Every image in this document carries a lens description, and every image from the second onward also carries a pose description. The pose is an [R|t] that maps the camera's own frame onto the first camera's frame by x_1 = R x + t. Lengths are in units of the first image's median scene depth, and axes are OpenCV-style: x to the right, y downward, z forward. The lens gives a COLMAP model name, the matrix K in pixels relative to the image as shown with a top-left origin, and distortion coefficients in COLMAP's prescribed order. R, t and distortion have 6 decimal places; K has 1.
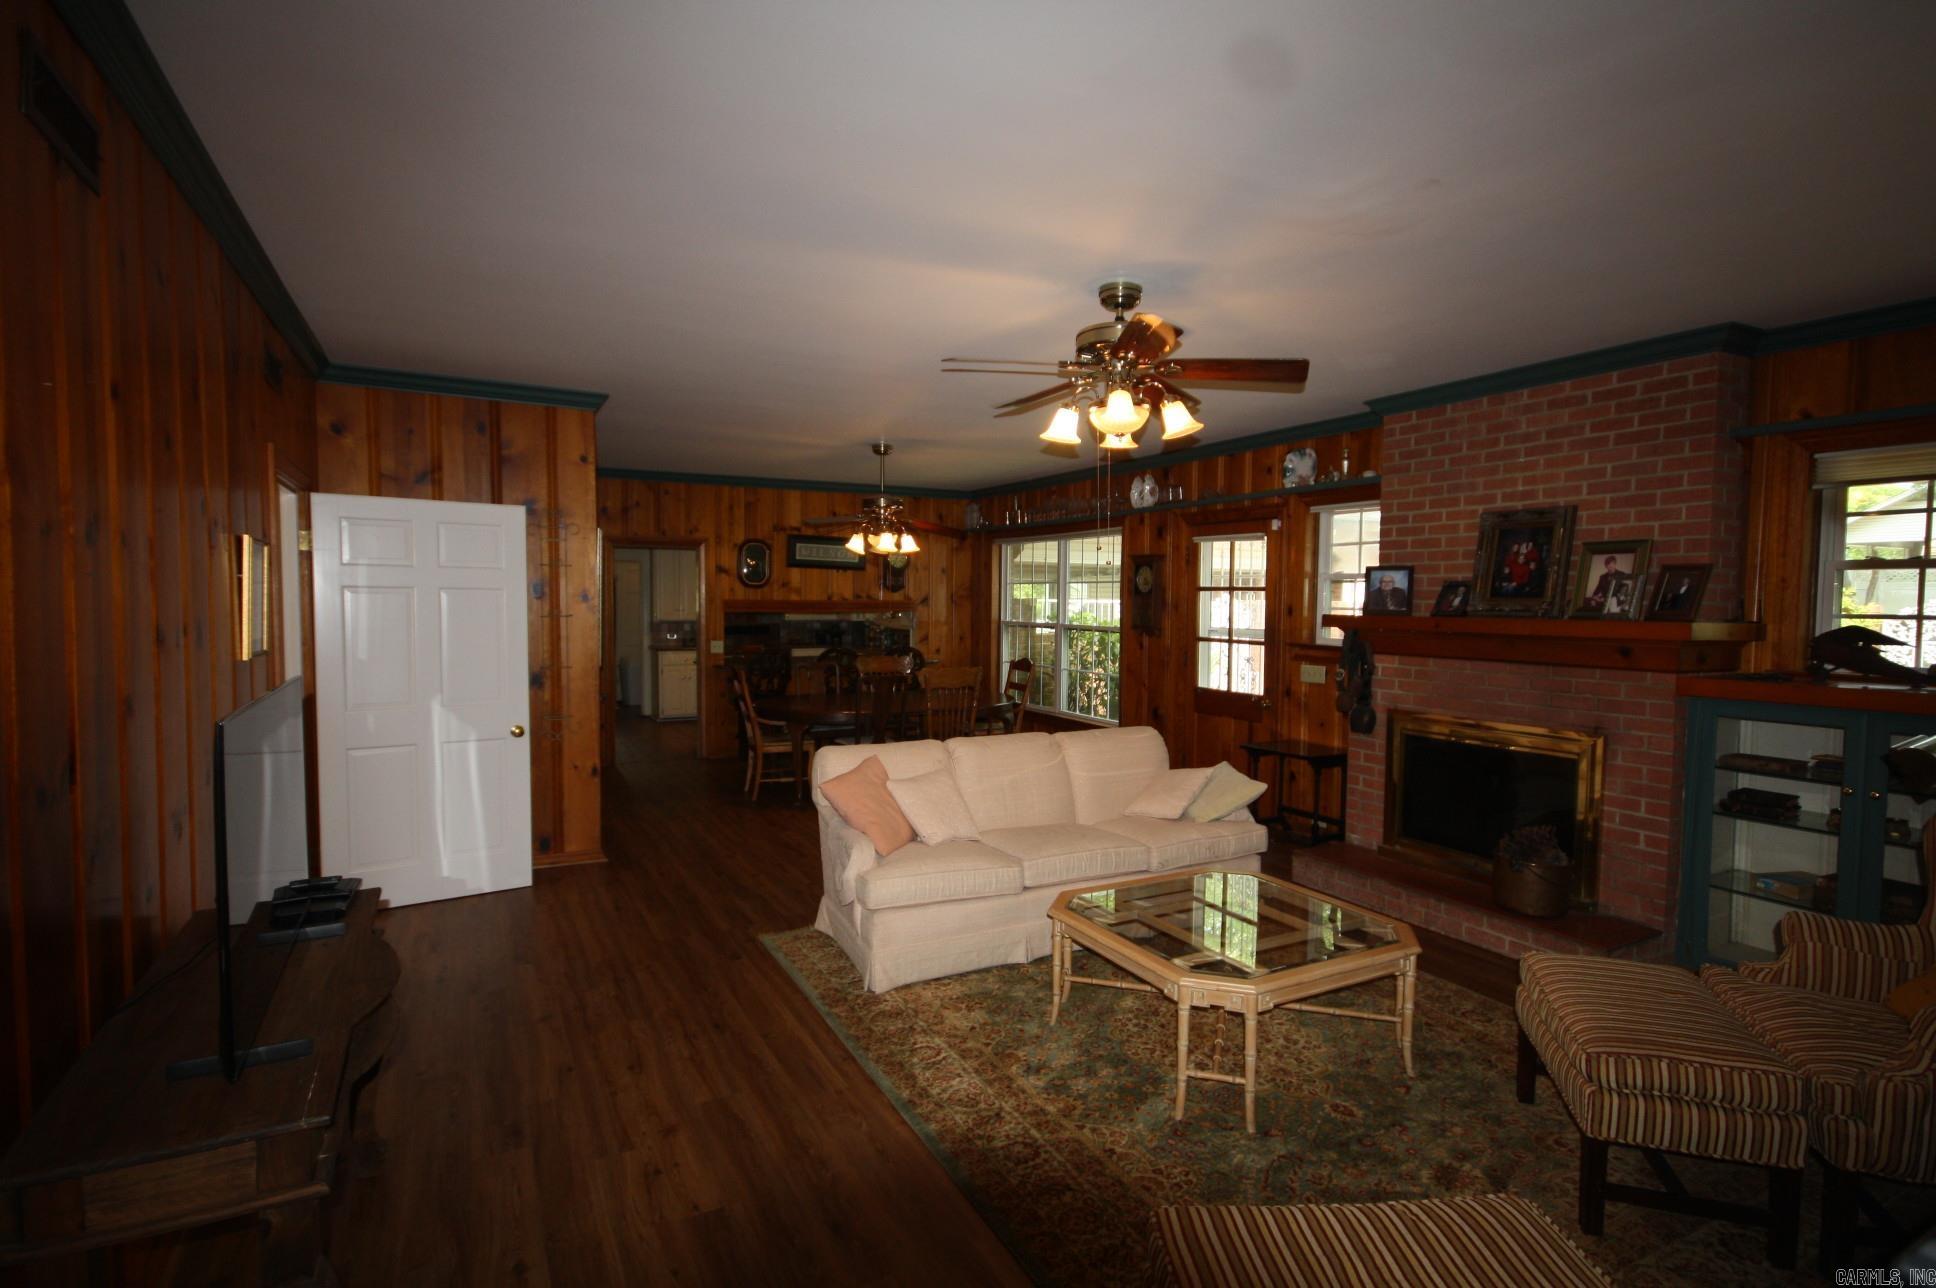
lens RADIAL K [[943.1, 0, 968.0], [0, 943.1, 644.0], [0, 0, 1]] dist [-0.000018, -0.000007]
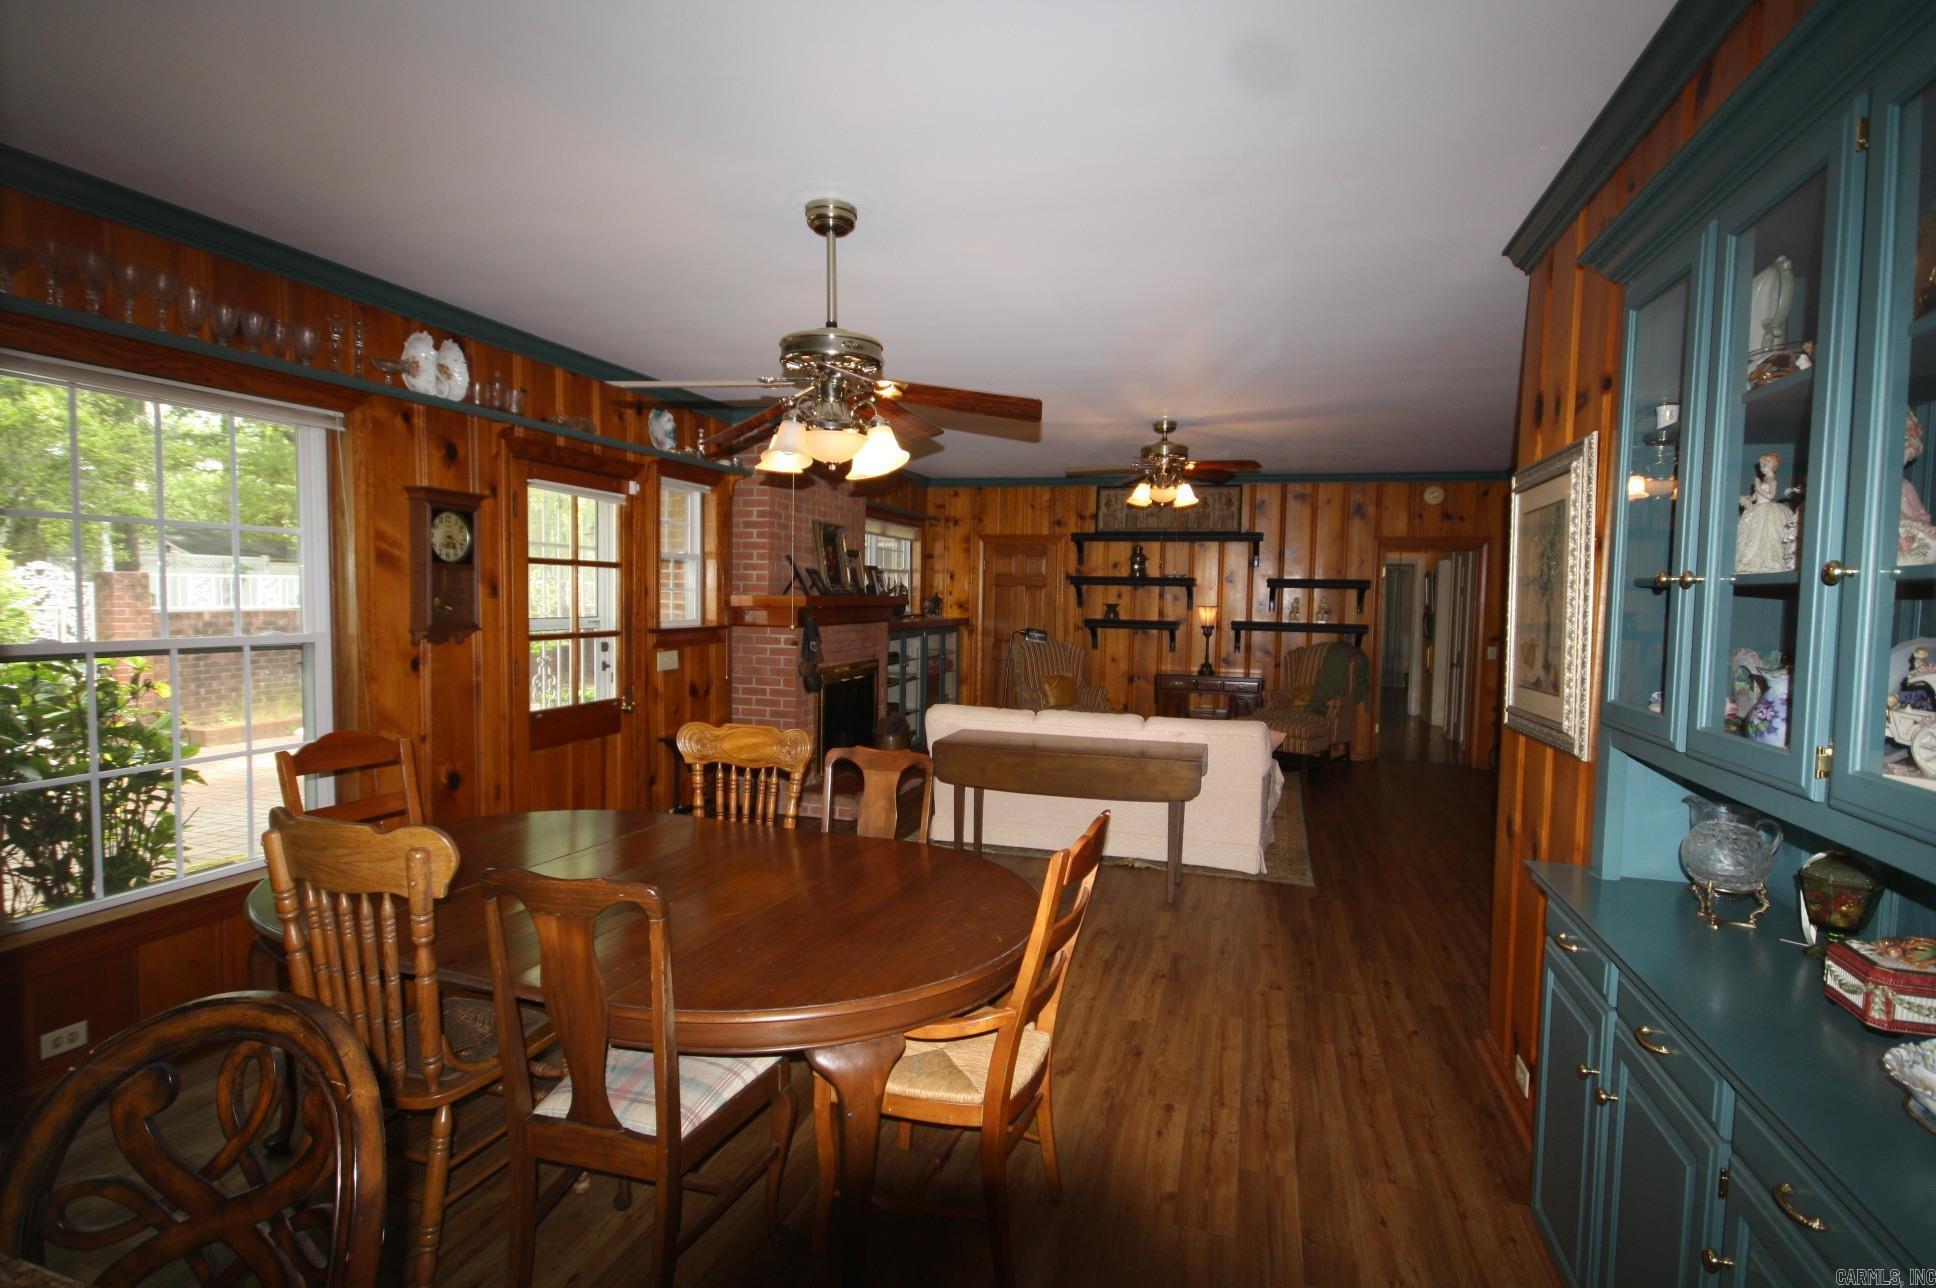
lens RADIAL K [[943.1, 0, 968.0], [0, 943.1, 644.0], [0, 0, 1]] dist [-0.000018, -0.000007]
pose [[-0.718077, -0.058517, 0.693499, -0.437505], [0.013435, 0.995108, 0.097877, -0.062756], [-0.695834, 0.079600, -0.713778, 1.306633]]
